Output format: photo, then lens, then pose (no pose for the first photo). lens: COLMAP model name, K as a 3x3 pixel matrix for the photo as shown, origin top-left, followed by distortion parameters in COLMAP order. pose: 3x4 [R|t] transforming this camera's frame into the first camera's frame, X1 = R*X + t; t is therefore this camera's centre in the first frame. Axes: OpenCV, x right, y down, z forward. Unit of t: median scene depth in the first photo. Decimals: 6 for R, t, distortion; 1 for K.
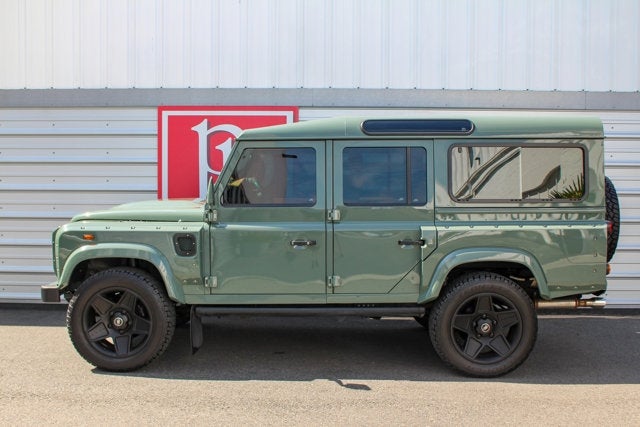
lens RADIAL K [[697.2, 0, 319.2], [0, 697.2, 206.6], [0, 0, 1]] dist [-0.058994, 0.000000]
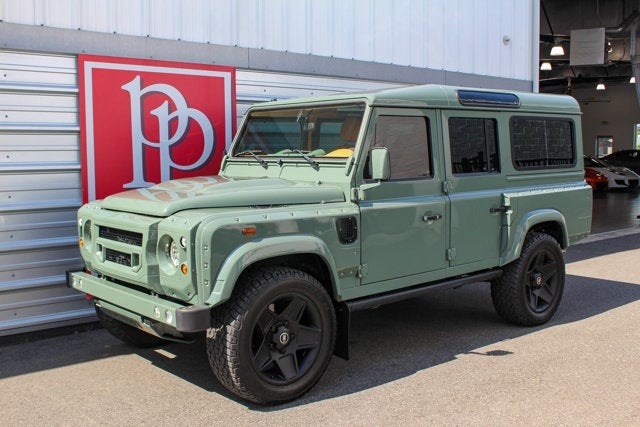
lens RADIAL K [[697.2, 0, 331.1], [0, 697.2, 213.9], [0, 0, 1]] dist [-0.058994, 0.000000]
pose [[0.732014, -0.072589, 0.677412, -0.743120], [0.038311, 0.997120, 0.065449, -0.019724], [-0.680212, -0.021958, 0.732687, 0.390475]]
